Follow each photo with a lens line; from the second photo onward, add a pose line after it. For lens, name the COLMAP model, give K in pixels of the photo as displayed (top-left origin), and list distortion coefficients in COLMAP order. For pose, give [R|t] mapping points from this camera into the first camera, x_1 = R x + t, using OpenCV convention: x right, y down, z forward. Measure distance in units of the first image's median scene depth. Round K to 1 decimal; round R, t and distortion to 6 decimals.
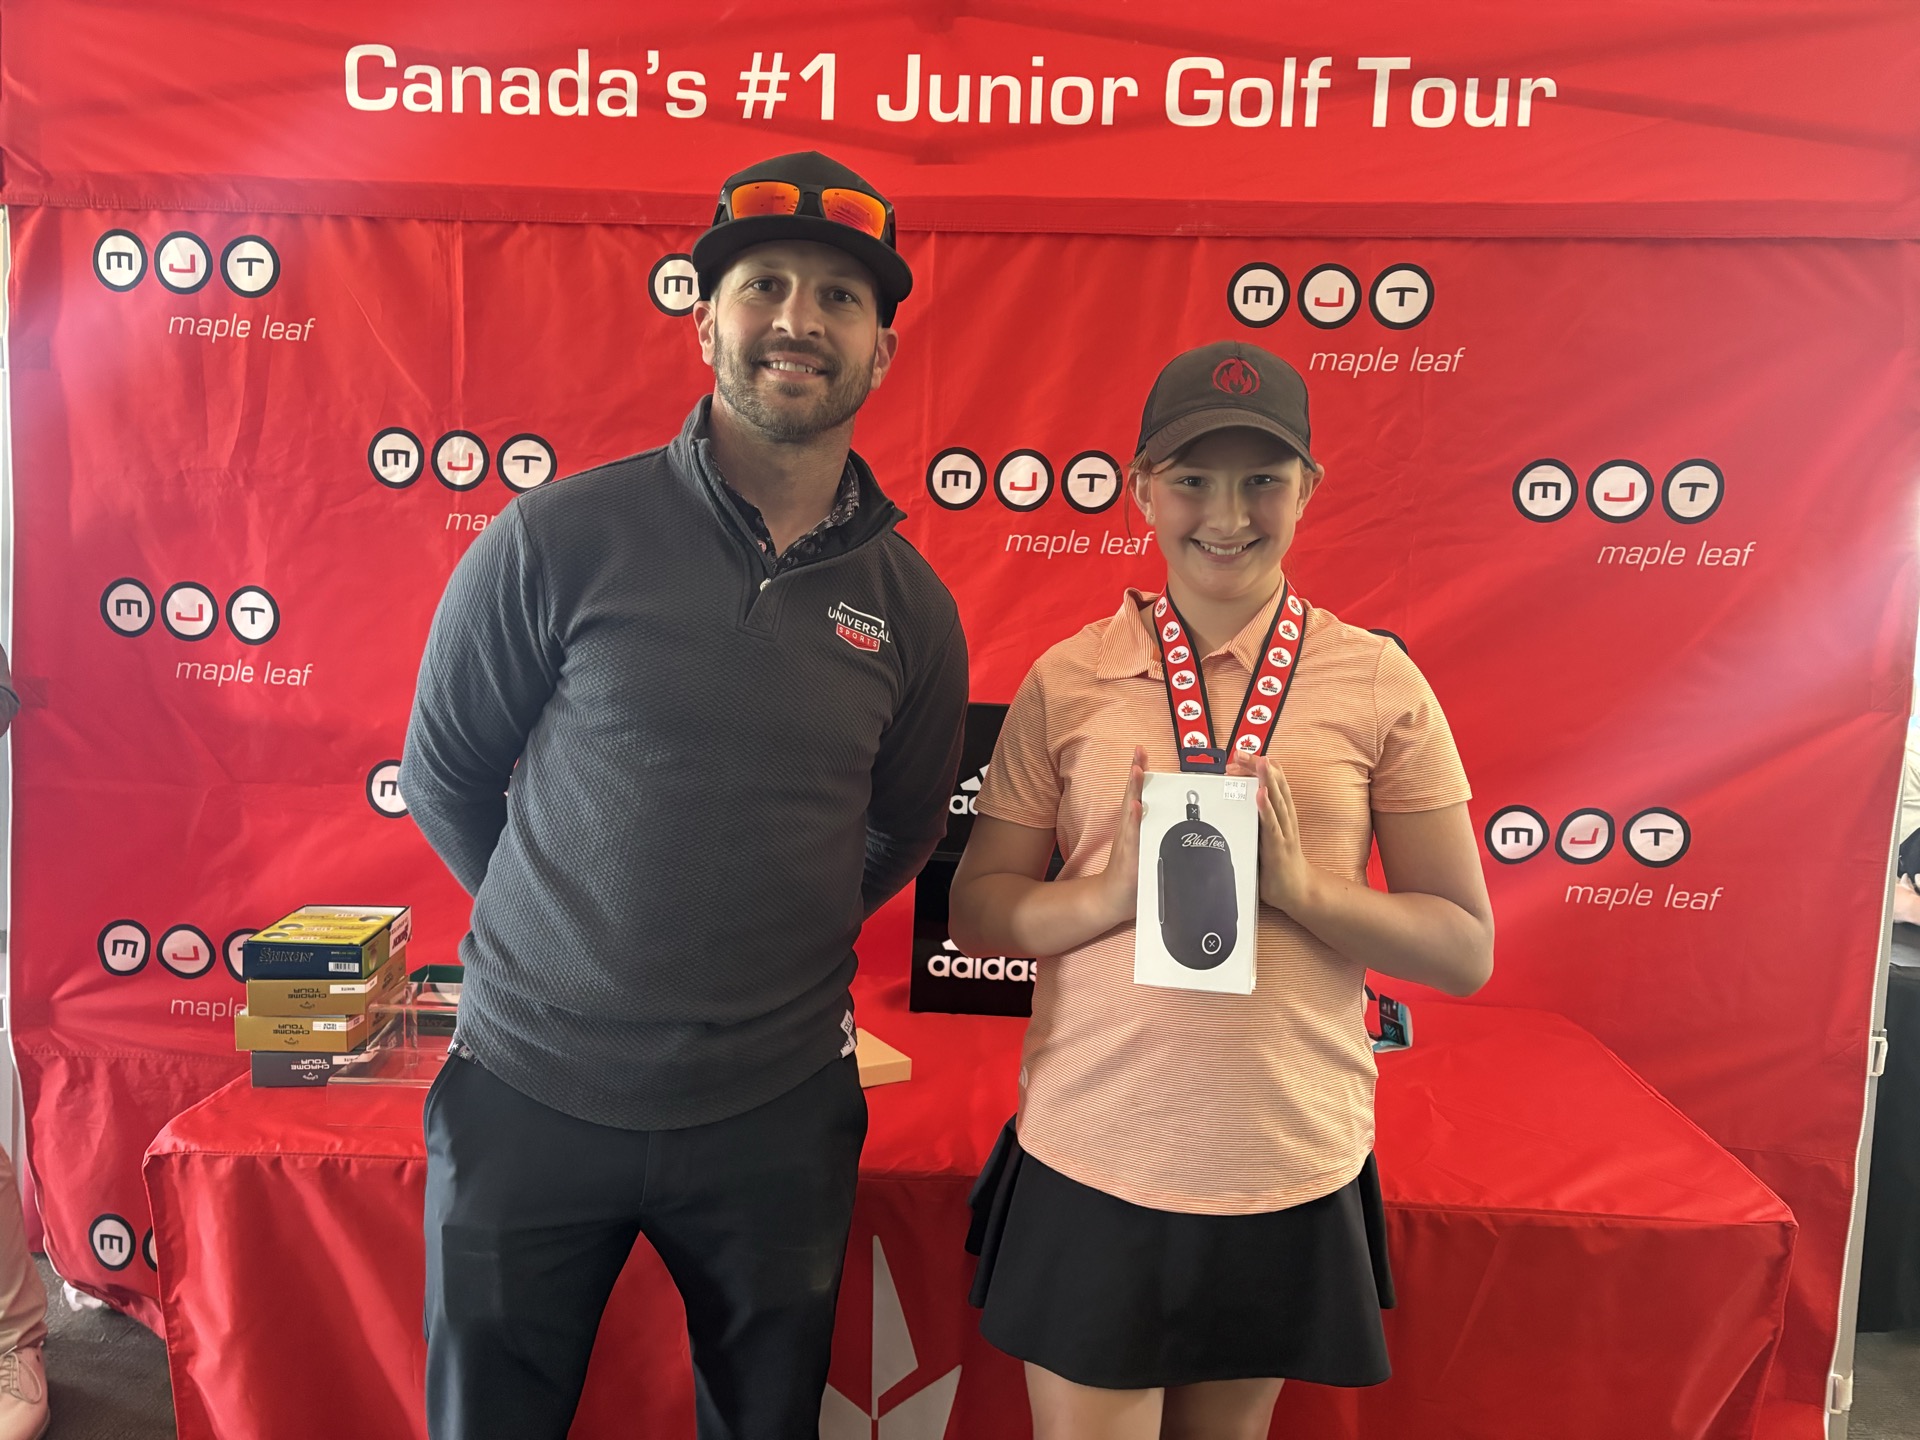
lens RADIAL K [[1440.6, 0, 973.0], [0, 1440.6, 738.7], [0, 0, 1]] dist [0.059294, -0.059322]
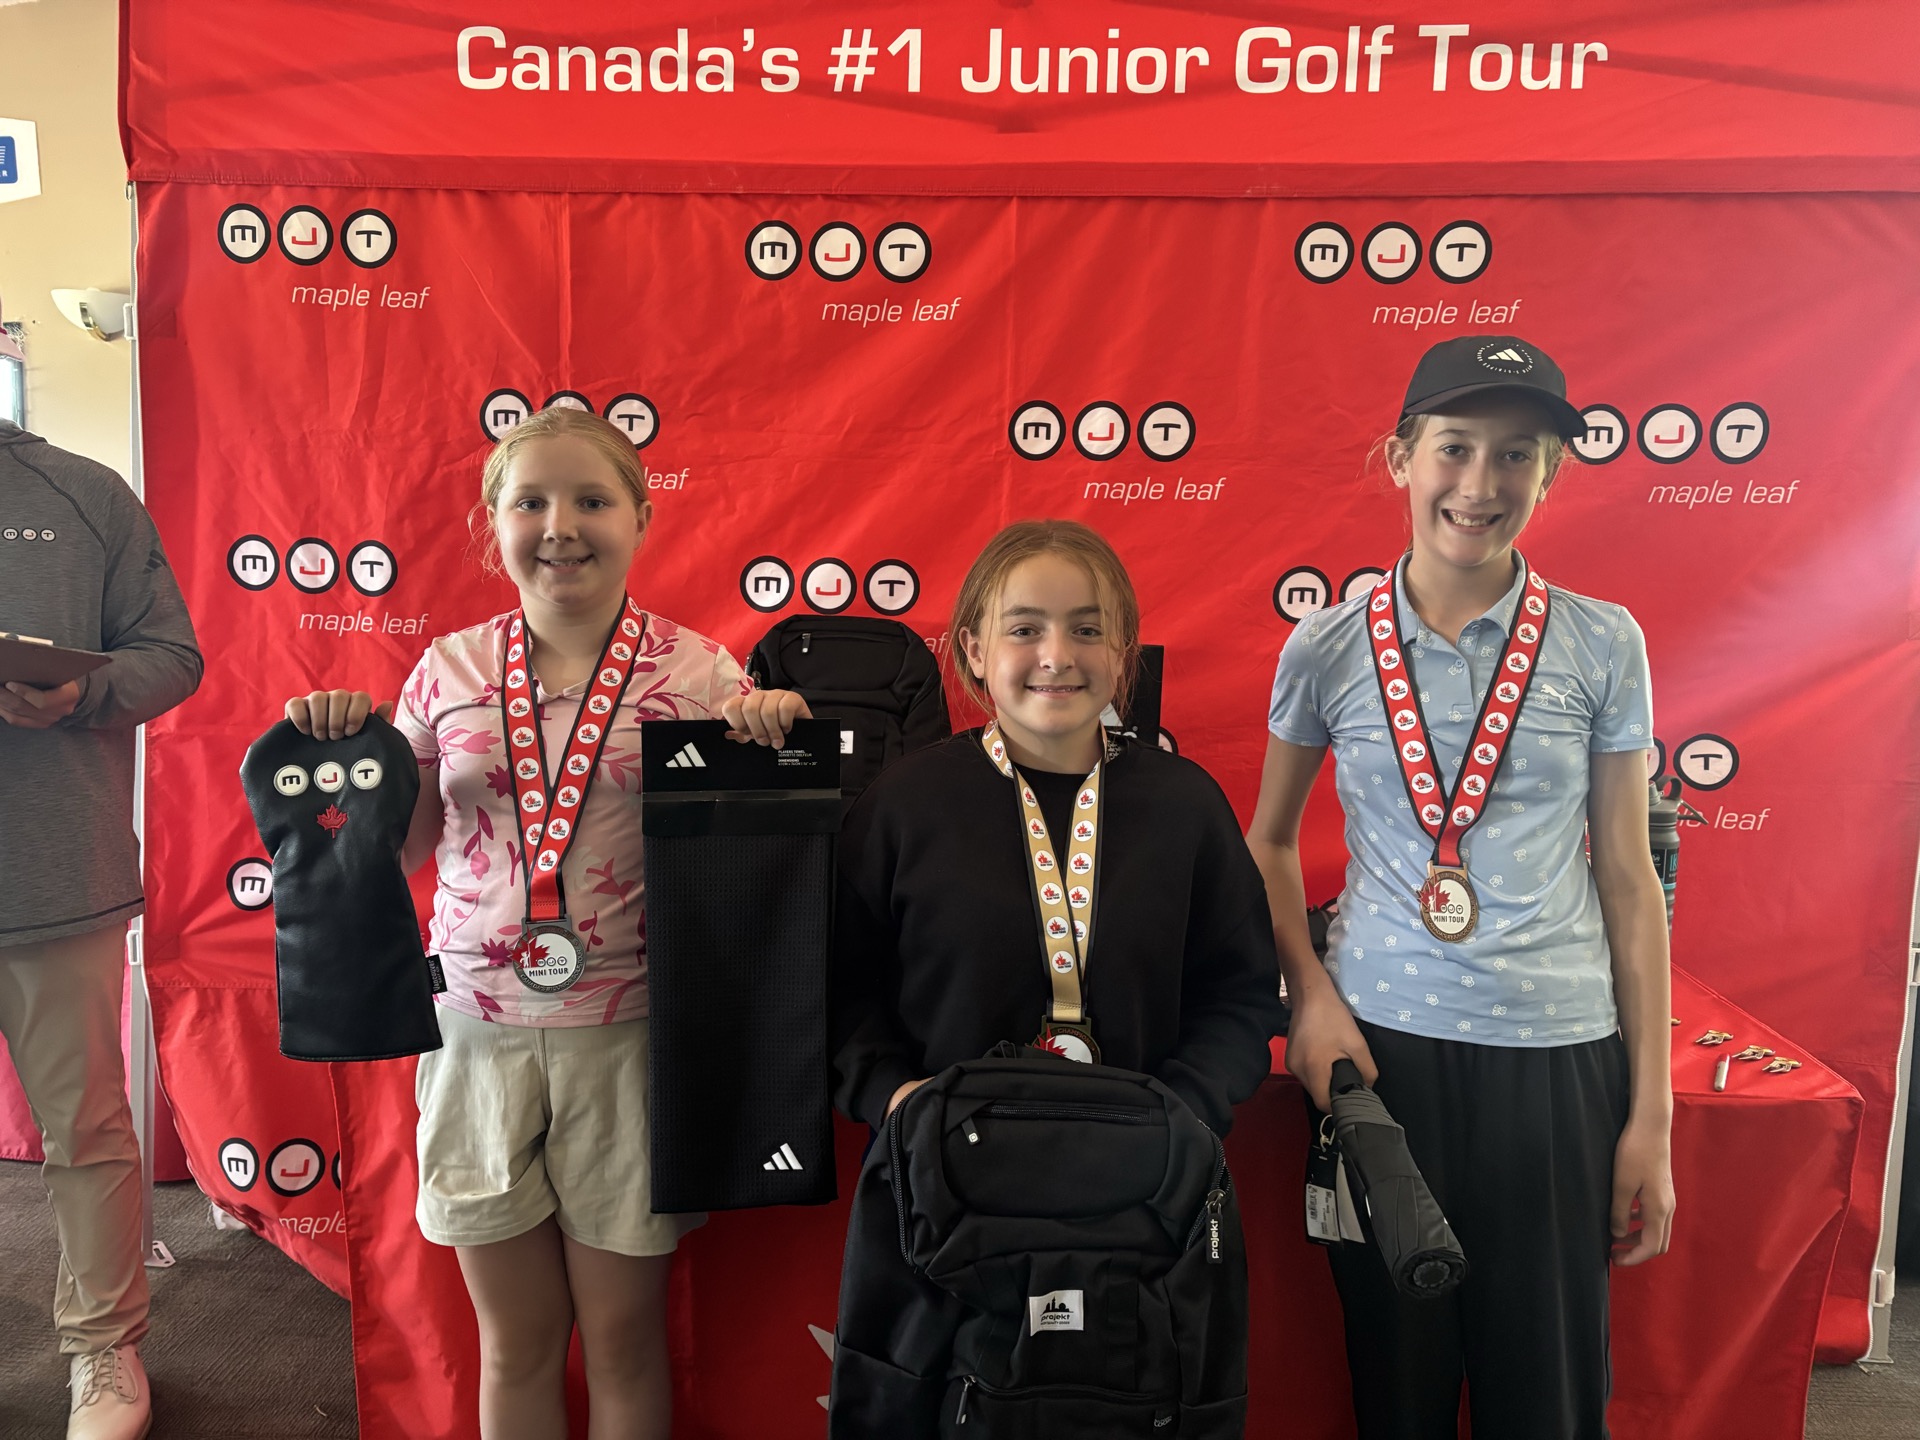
lens RADIAL K [[1437.4, 0, 961.5], [0, 1437.4, 718.6], [0, 0, 1]] dist [0.040352, -0.020784]
pose [[0.999931, -0.010572, -0.005035, -0.065039], [0.010593, 0.999935, 0.004139, 0.026255], [0.004990, -0.004192, 0.999979, -0.054671]]
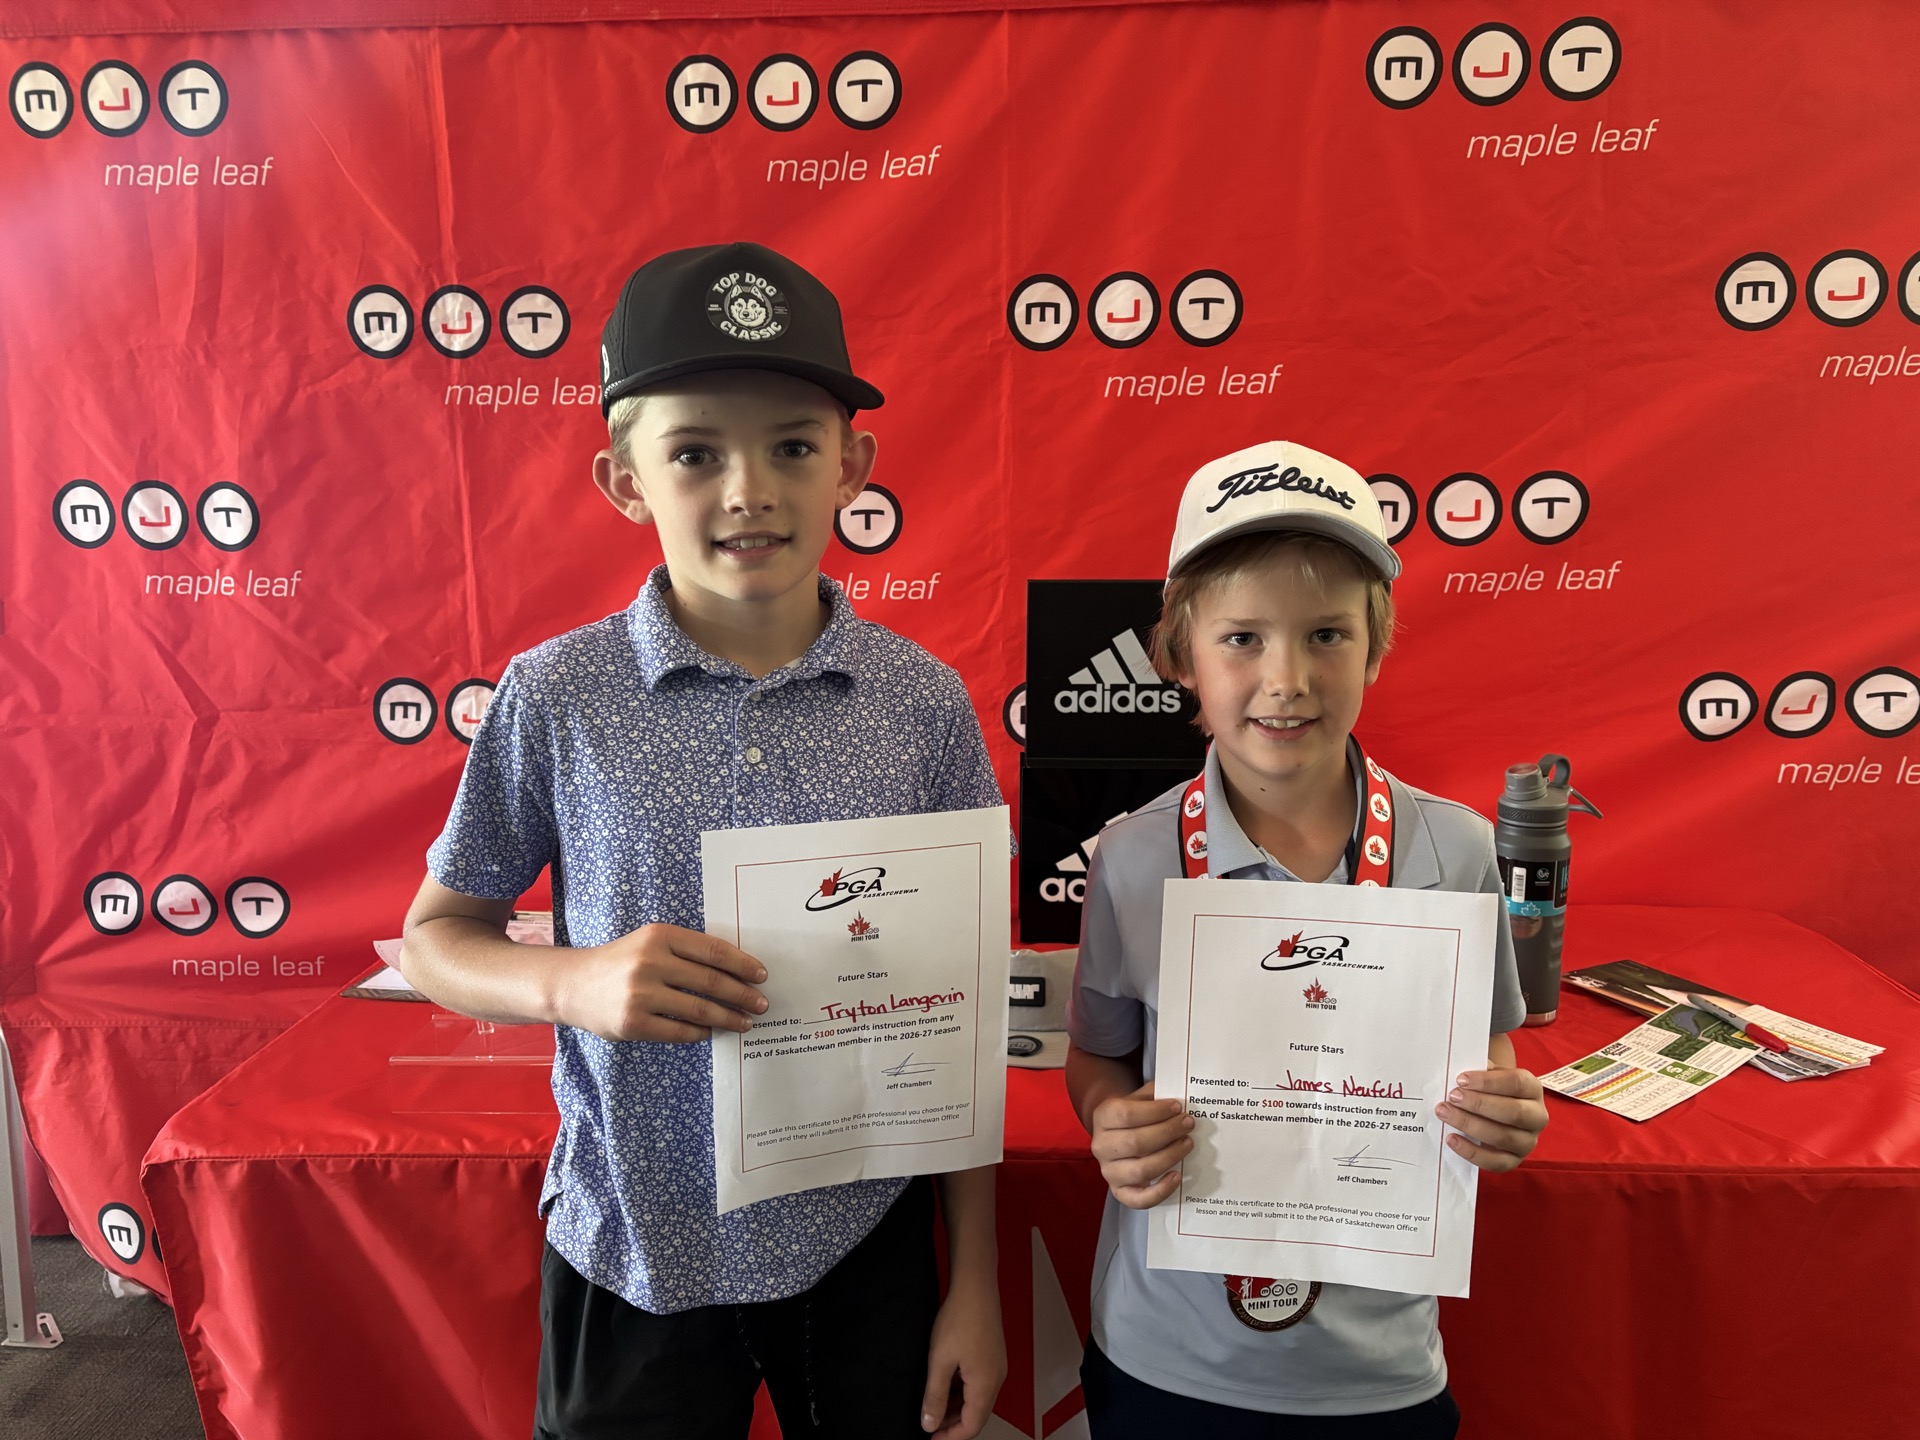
lens RADIAL K [[1455.9, 0, 955.5], [0, 1455.9, 736.9], [0, 0, 1]] dist [0.028900, -0.006953]
pose [[0.998968, -0.043169, -0.014123, -0.061956], [0.043995, 0.996939, 0.064637, 0.008447], [0.011289, -0.065192, 0.997809, 0.139221]]
